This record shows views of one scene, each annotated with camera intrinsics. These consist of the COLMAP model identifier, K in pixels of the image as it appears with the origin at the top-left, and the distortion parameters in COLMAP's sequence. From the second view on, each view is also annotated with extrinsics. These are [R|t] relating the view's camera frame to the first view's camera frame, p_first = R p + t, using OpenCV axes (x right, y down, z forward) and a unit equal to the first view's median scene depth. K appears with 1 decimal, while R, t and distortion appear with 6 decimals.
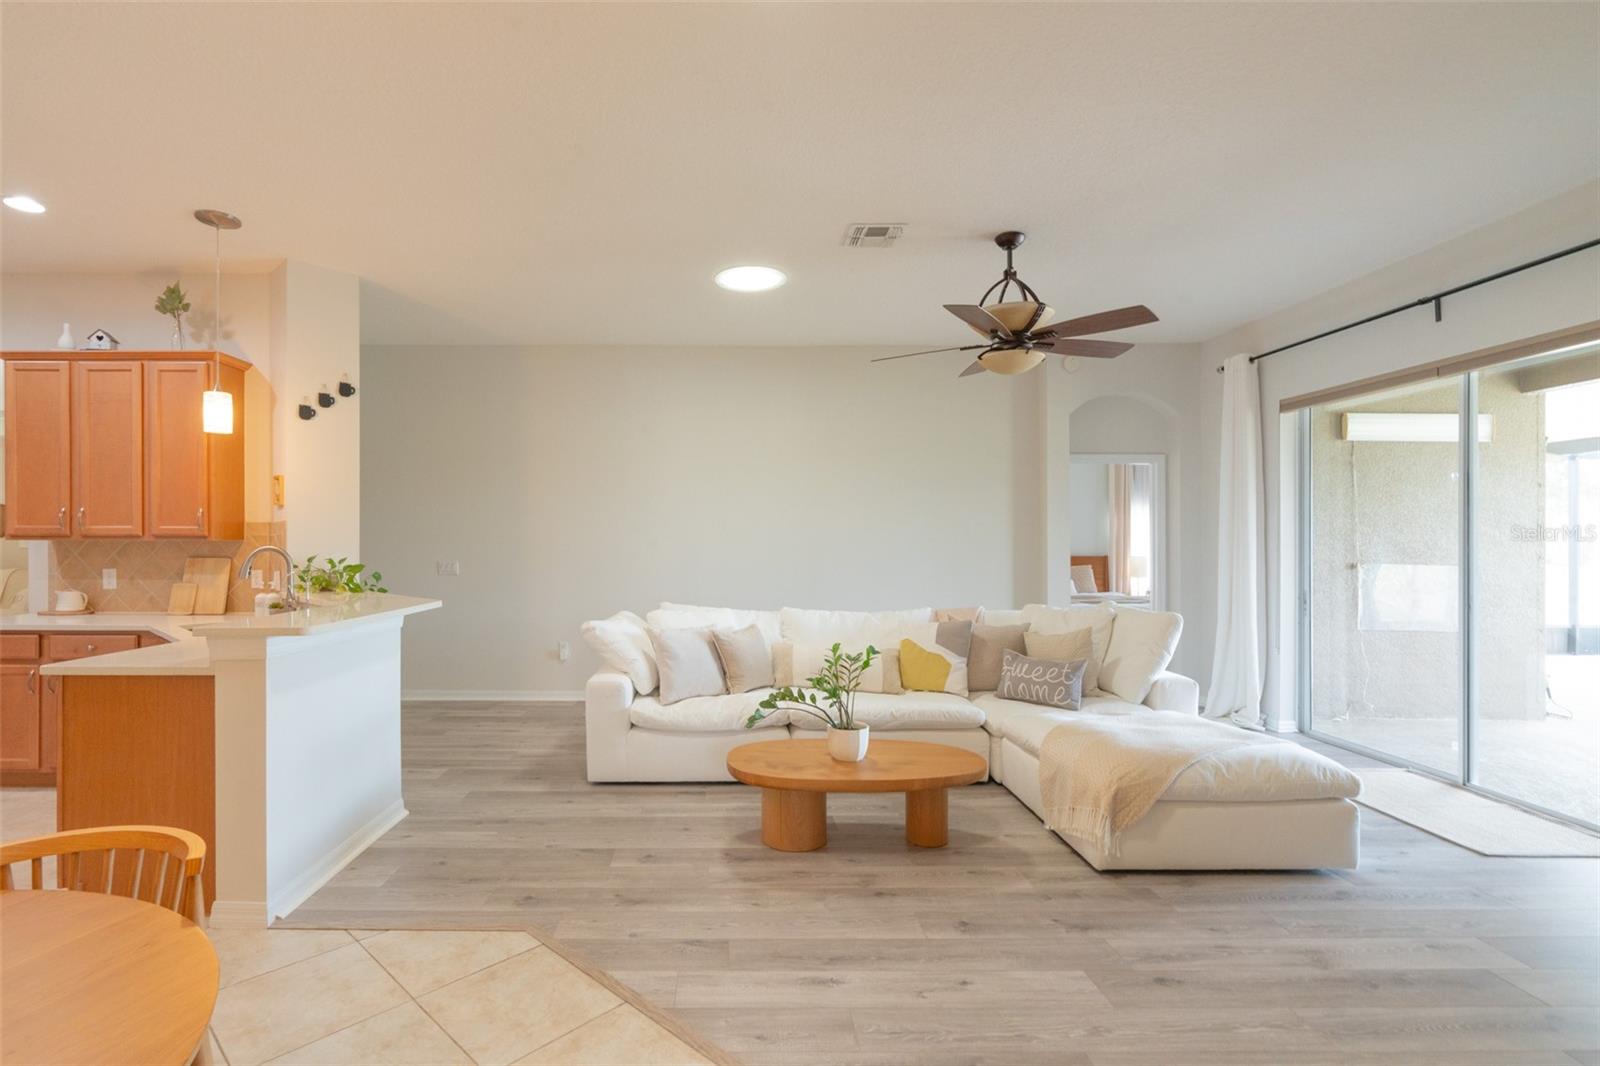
lens RADIAL K [[731.1, 0, 742.5], [0, 731.1, 557.9], [0, 0, 1]] dist [-0.010201, 0.003843]
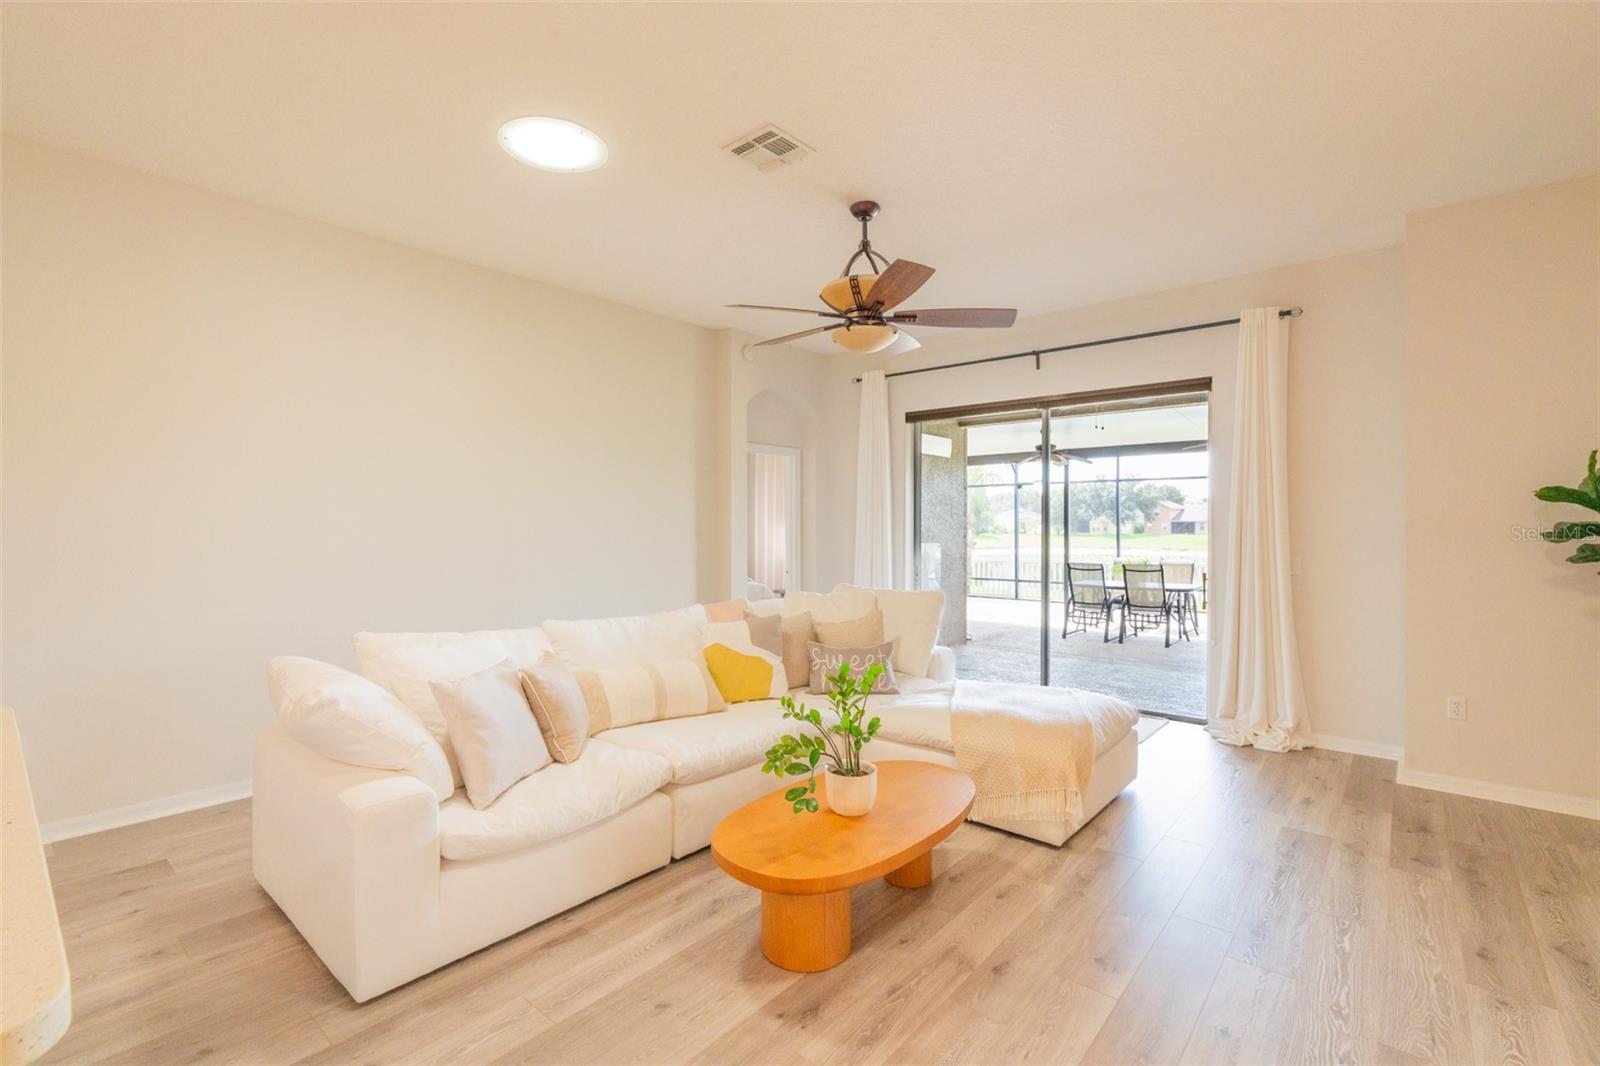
lens RADIAL K [[705.8, 0, 790.4], [0, 705.8, 534.8], [0, 0, 1]] dist [-0.002806, 0.000580]
pose [[0.668770, -0.011205, 0.743385, -0.356955], [0.015768, 0.999875, 0.000885, -0.016098], [-0.743302, 0.011130, 0.668863, 0.427034]]
